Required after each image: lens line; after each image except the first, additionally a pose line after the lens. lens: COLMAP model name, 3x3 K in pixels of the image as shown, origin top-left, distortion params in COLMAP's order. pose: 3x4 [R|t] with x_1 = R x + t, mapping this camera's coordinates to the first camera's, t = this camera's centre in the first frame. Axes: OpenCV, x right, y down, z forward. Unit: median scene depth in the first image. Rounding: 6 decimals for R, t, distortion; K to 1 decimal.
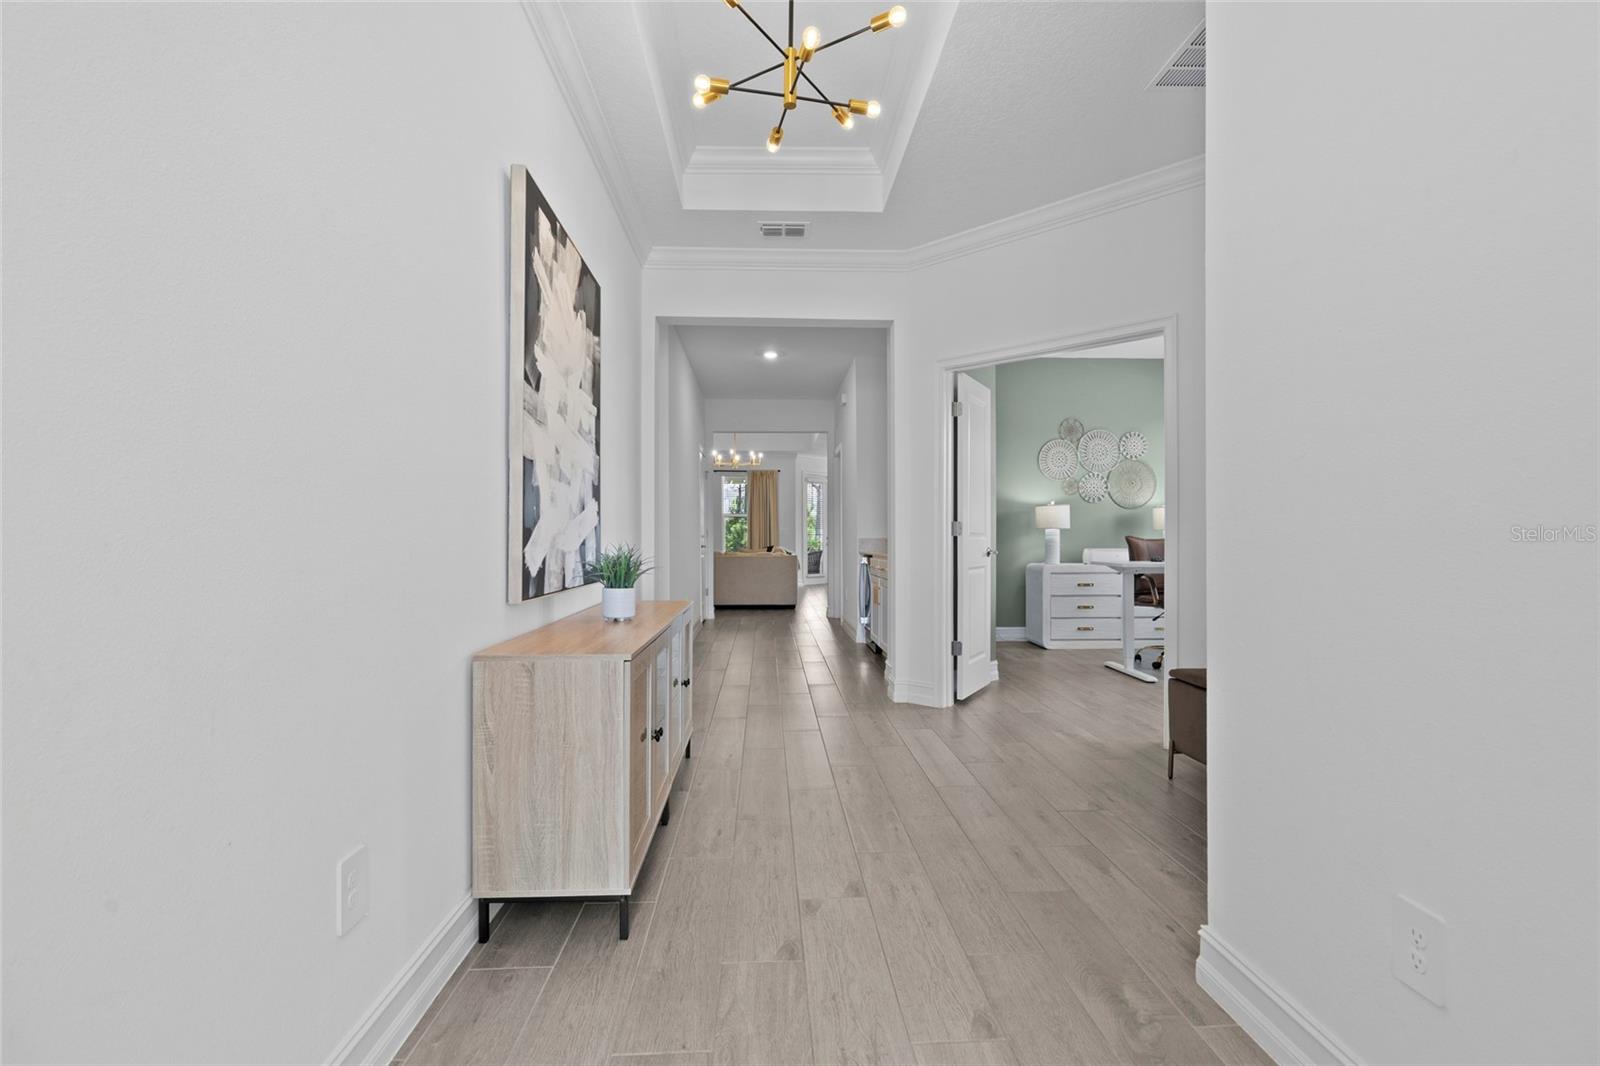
lens RADIAL K [[709.0, 0, 799.4], [0, 709.0, 538.5], [0, 0, 1]] dist [0.000435, -0.000002]
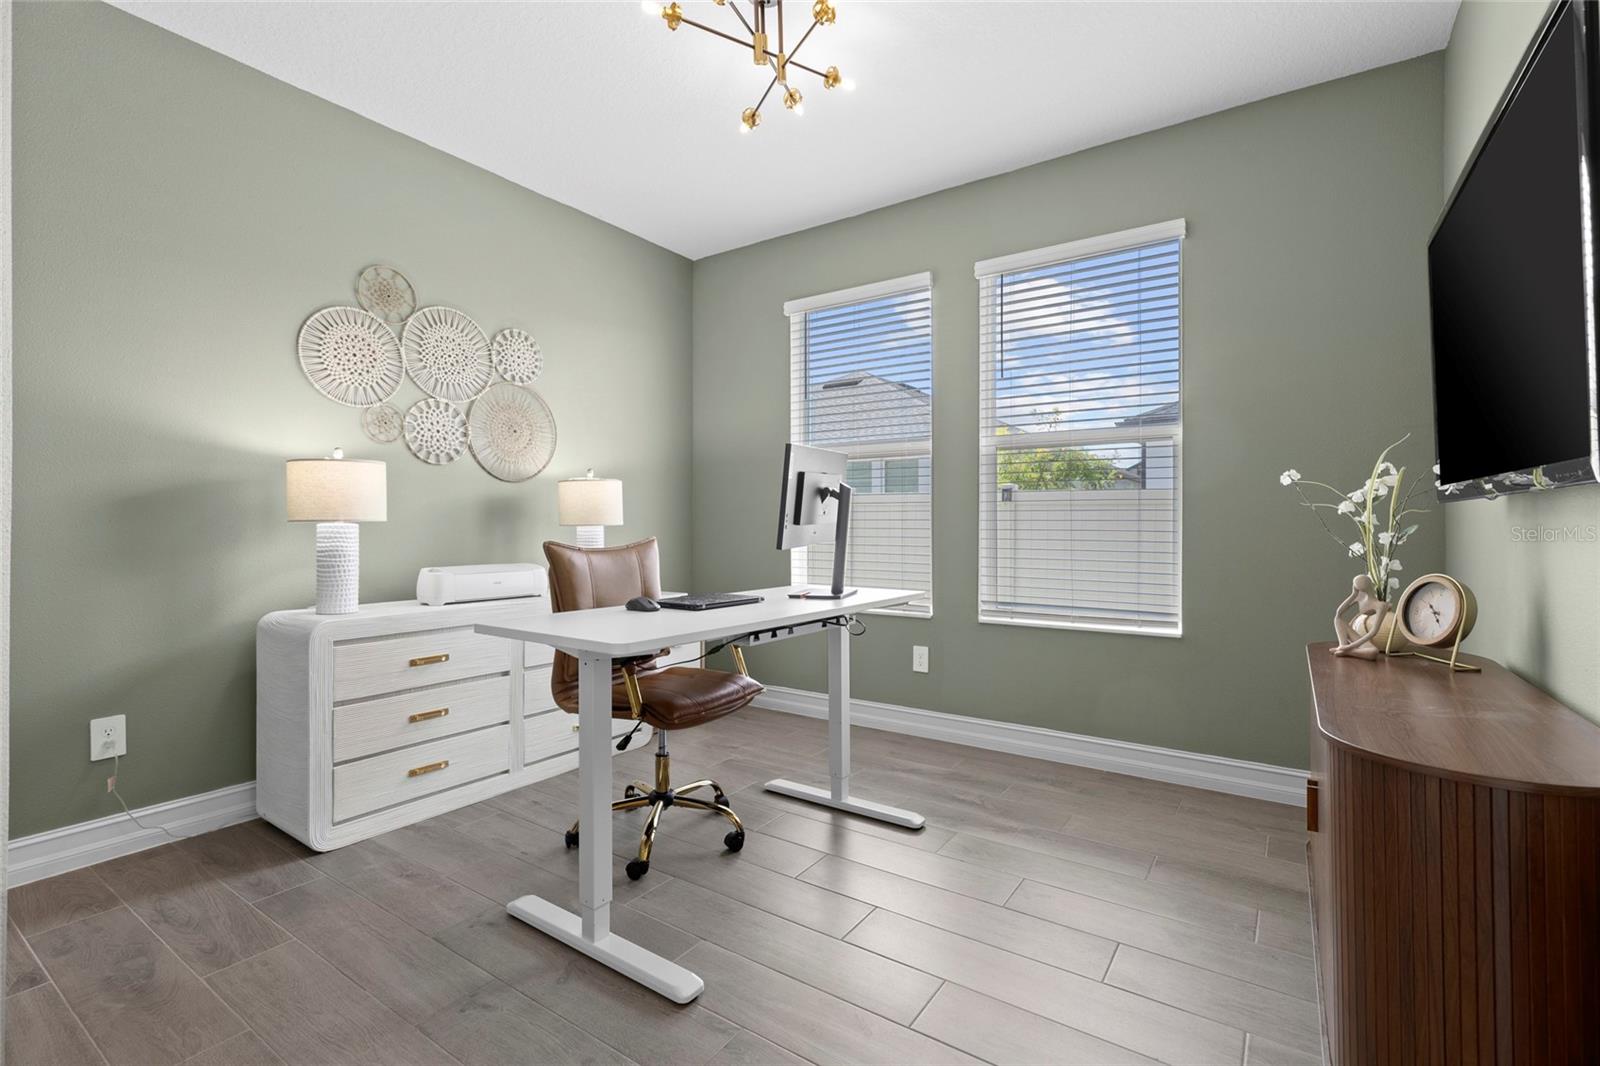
lens RADIAL K [[712.1, 0, 797.6], [0, 712.1, 531.4], [0, 0, 1]] dist [-0.002049, -0.000249]
pose [[0.605228, -0.003552, 0.796045, 0.194433], [0.000325, 0.999991, 0.004215, -0.009543], [-0.796052, -0.002293, 0.605223, 0.550961]]
